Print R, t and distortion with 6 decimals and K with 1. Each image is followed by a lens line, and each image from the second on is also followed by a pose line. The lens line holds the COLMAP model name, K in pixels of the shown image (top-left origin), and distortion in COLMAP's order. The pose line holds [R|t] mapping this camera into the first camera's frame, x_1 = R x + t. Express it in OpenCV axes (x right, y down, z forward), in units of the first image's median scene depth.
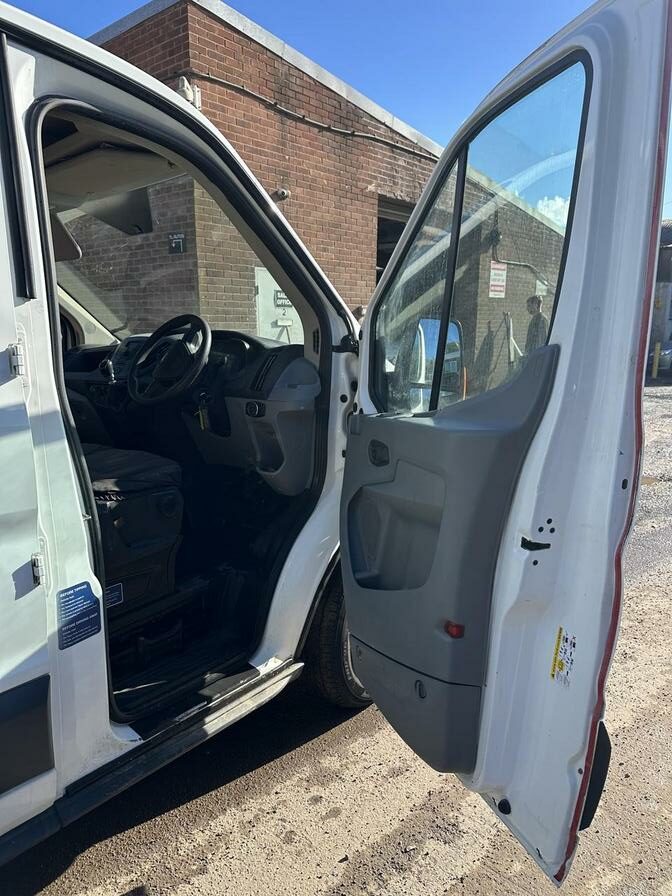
lens RADIAL K [[621.2, 0, 329.8], [0, 621.2, 443.9], [0, 0, 1]] dist [0.018017, -0.034253]
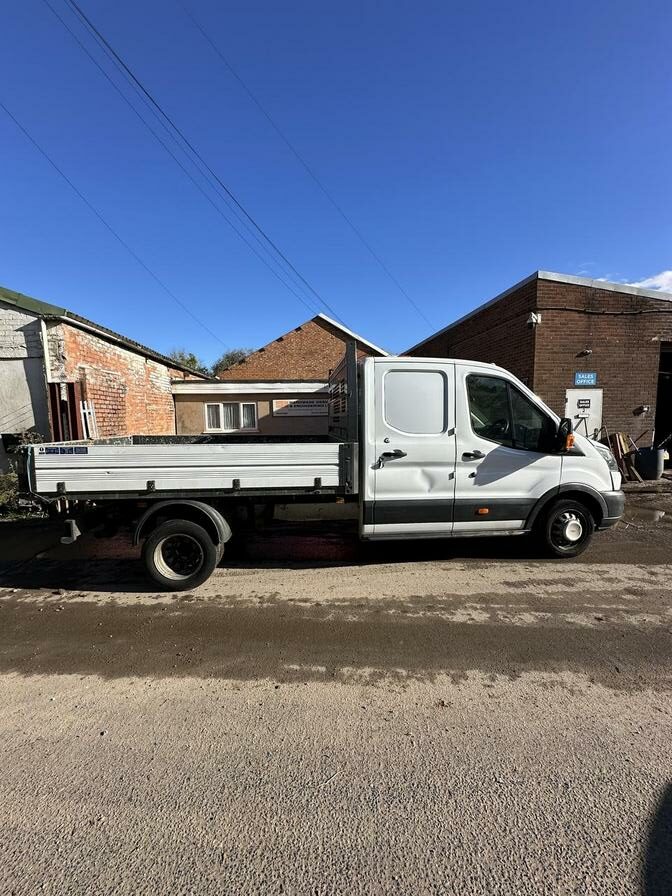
lens RADIAL K [[356.0, 0, 332.5], [0, 356.0, 449.0], [0, 0, 1]] dist [-0.002688, -0.000061]
pose [[0.715602, 0.063245, -0.695639, 0.179219], [-0.124898, 0.991428, -0.038344, 0.055432], [0.687252, 0.114323, 0.717367, -0.386864]]
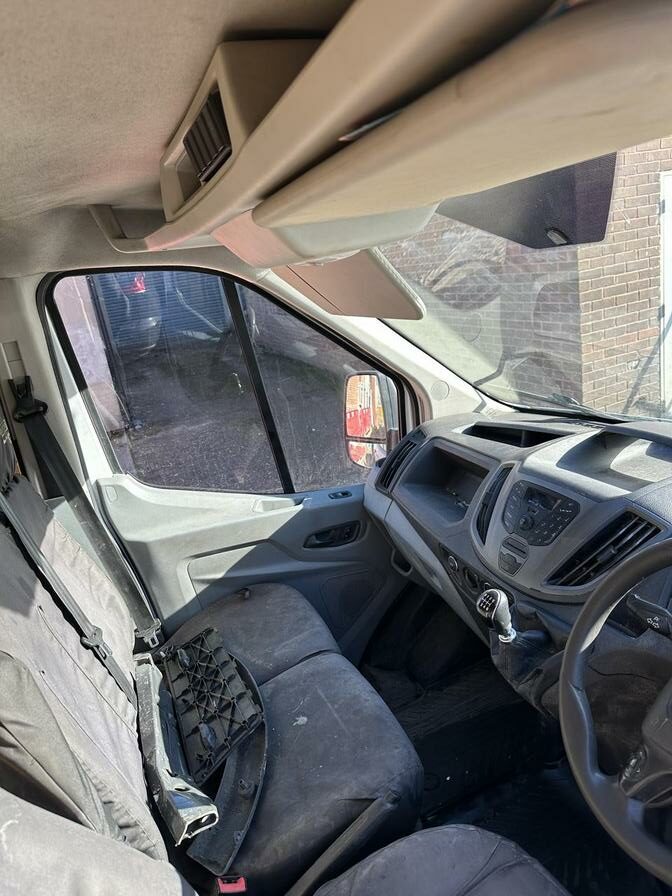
lens RADIAL K [[621.2, 0, 335.8], [0, 621.2, 451.8], [0, 0, 1]] dist [0.018017, -0.034253]
pose [[0.867648, 0.019196, -0.496808, -0.101486], [0.057884, 0.988559, 0.139289, -0.119518], [0.493797, -0.149611, 0.856610, 0.250770]]
